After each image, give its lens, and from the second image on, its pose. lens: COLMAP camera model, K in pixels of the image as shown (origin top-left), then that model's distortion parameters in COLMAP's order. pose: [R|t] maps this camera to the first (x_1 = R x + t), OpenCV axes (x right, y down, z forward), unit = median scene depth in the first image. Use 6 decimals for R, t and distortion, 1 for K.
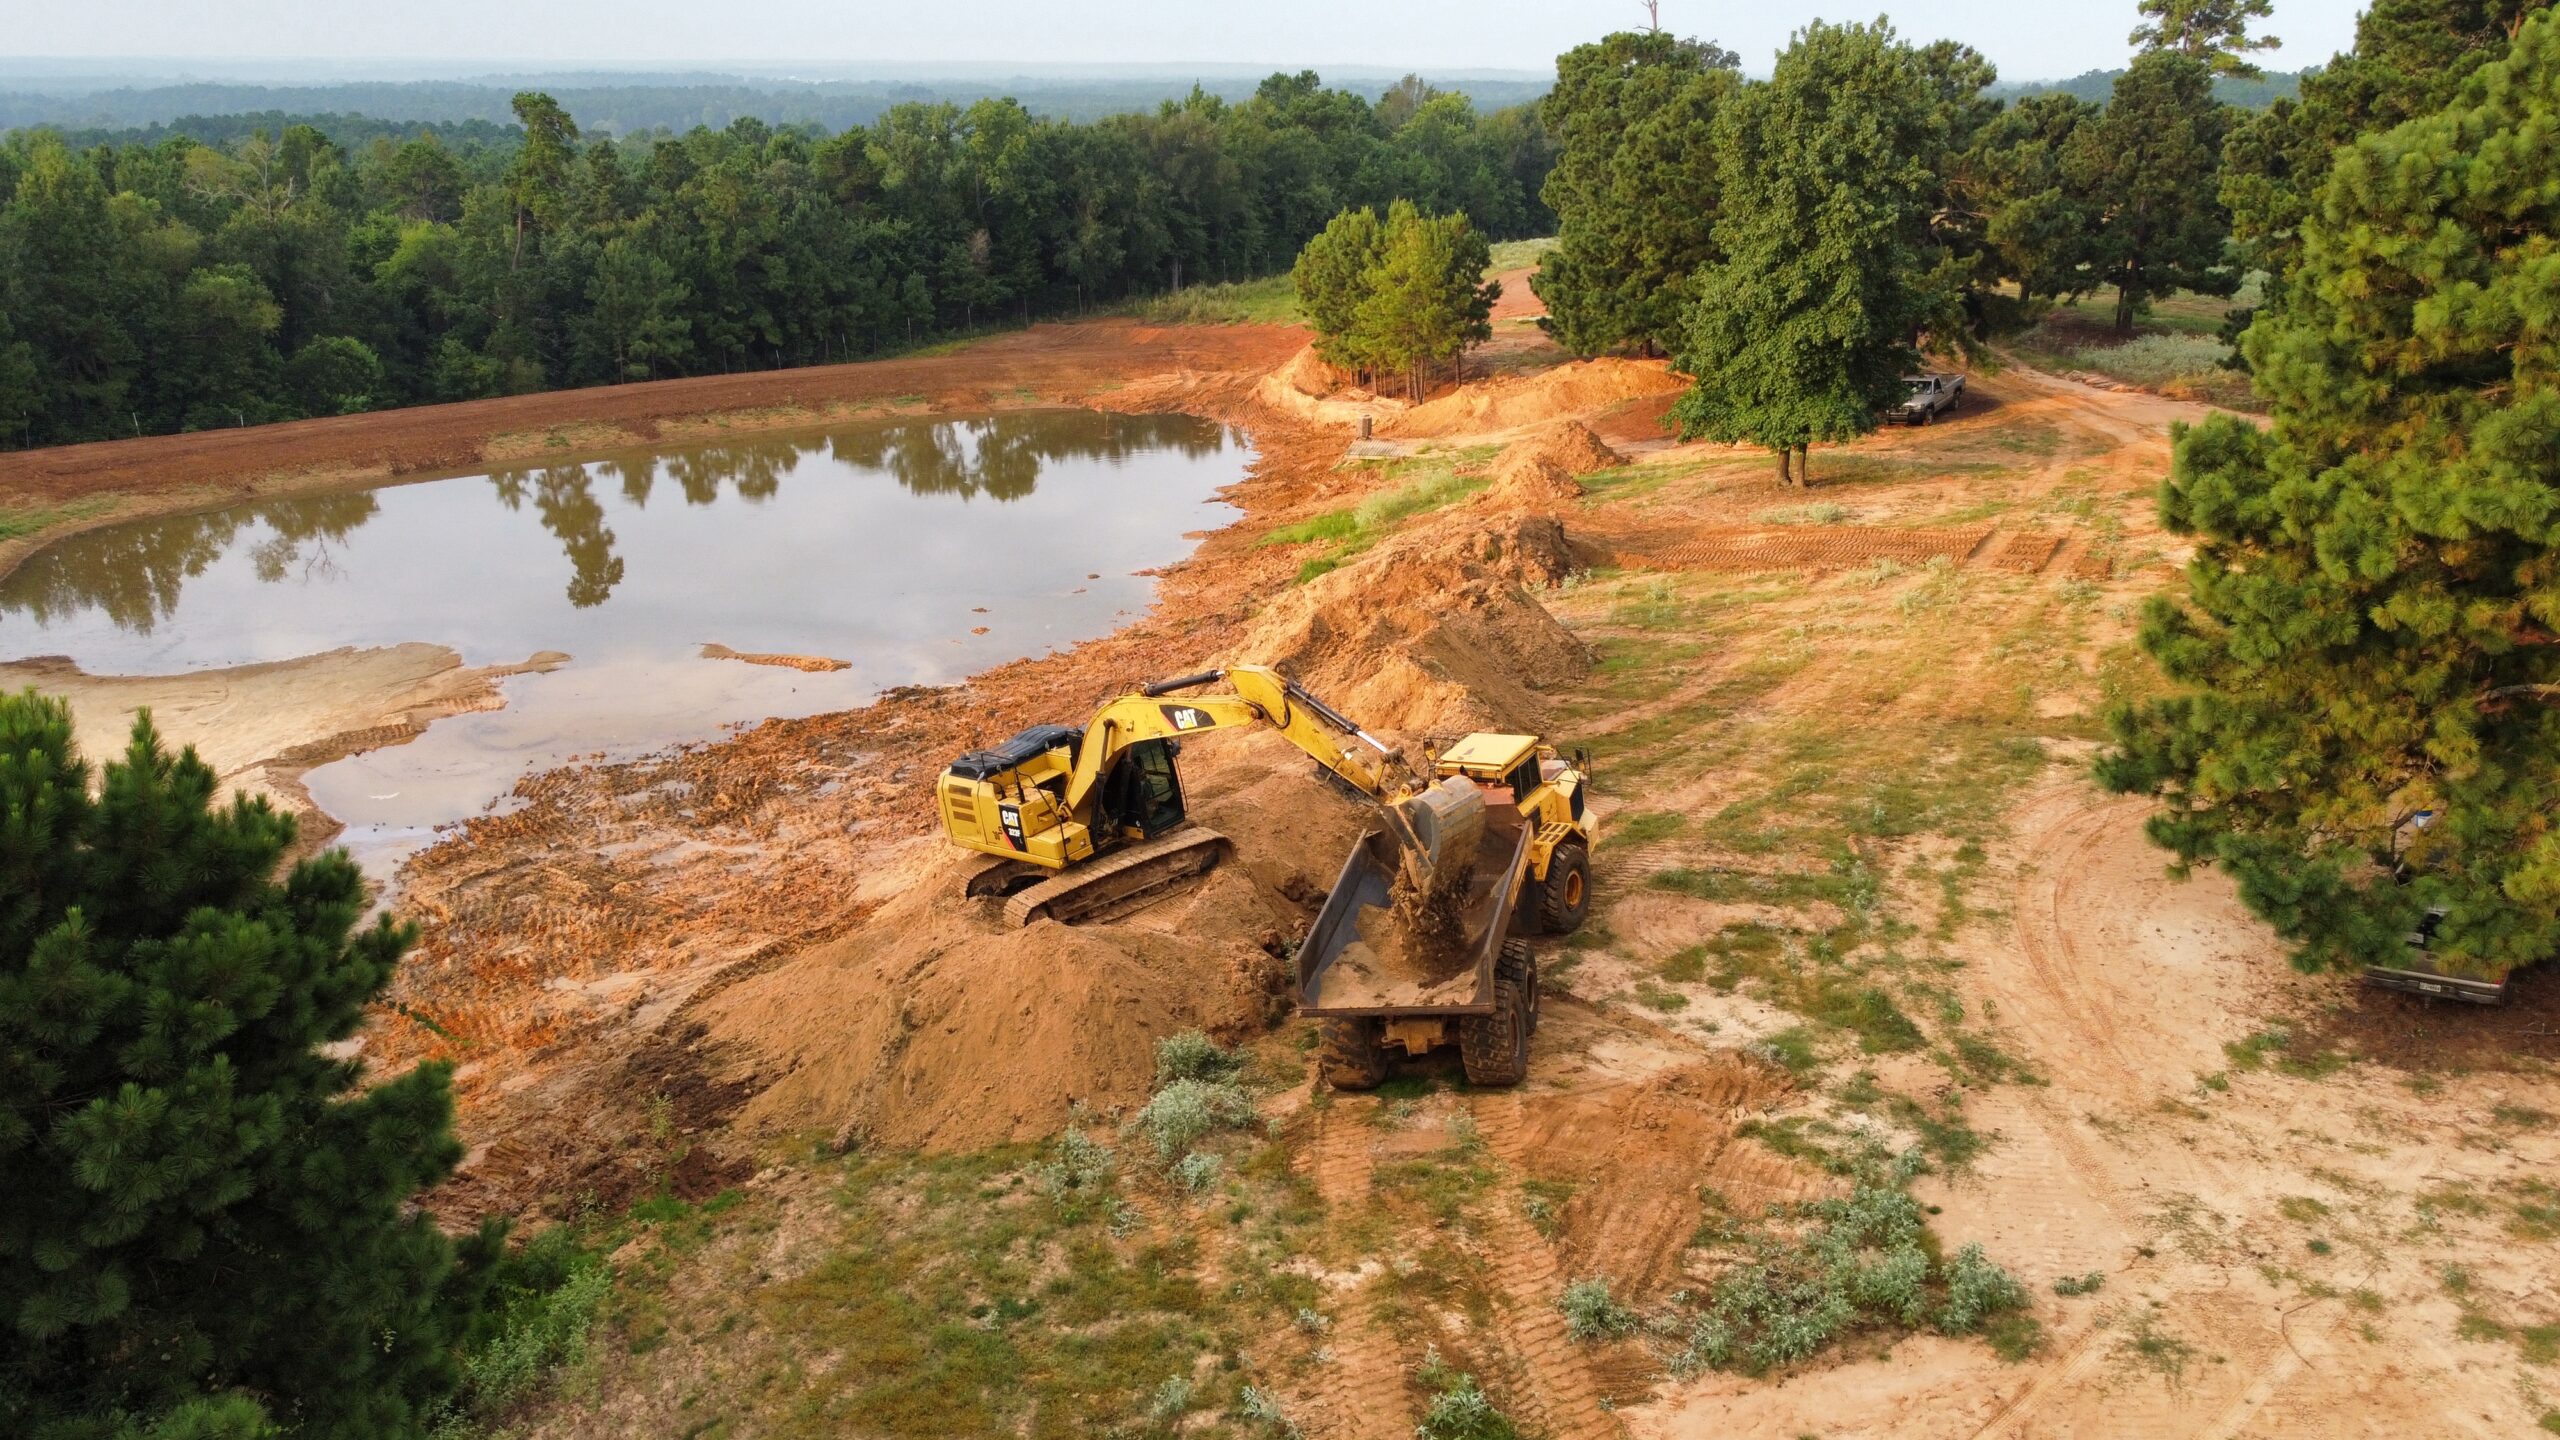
lens RADIAL K [[1952.2, 0, 1271.0], [0, 1952.2, 710.2], [0, 0, 1]] dist [0.004320, -0.006576]
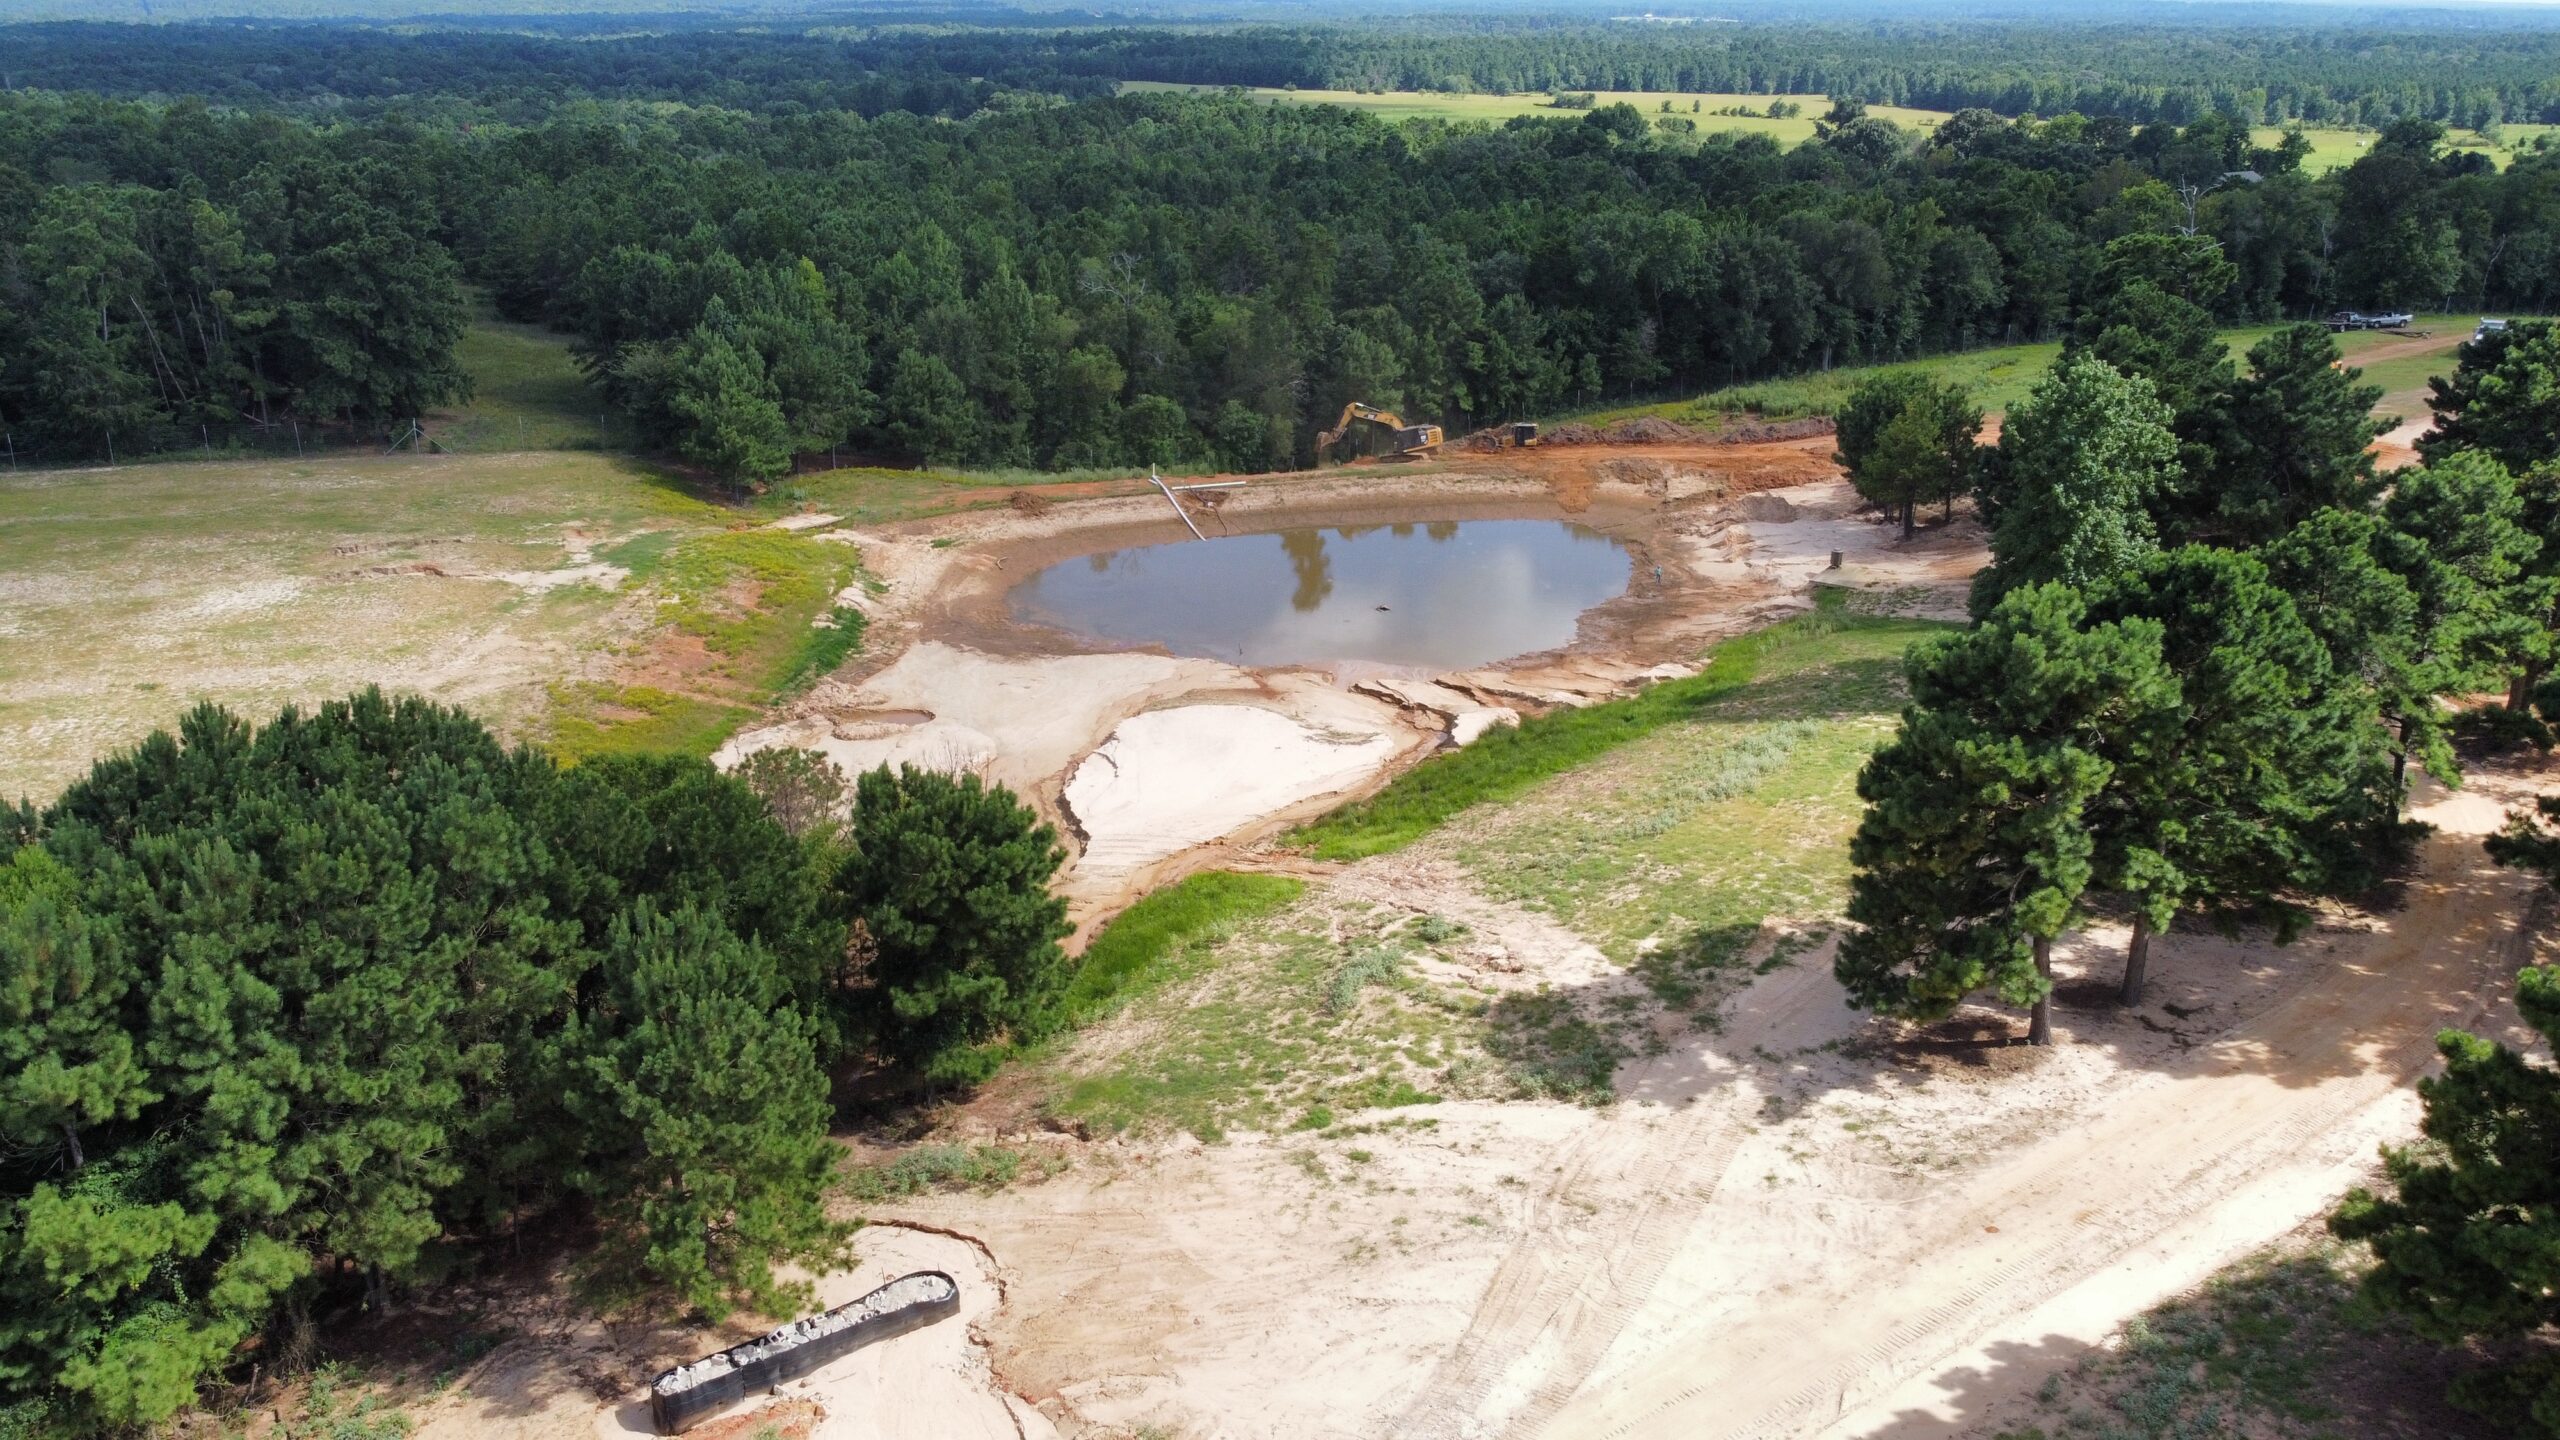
lens RADIAL K [[1952.2, 0, 1271.0], [0, 1952.2, 710.2], [0, 0, 1]] dist [0.004320, -0.006576]
pose [[0.916207, 0.142630, -0.374461, 0.303667], [-0.130661, 0.989770, 0.057304, -0.101977], [0.378803, -0.003575, 0.925470, -0.537714]]
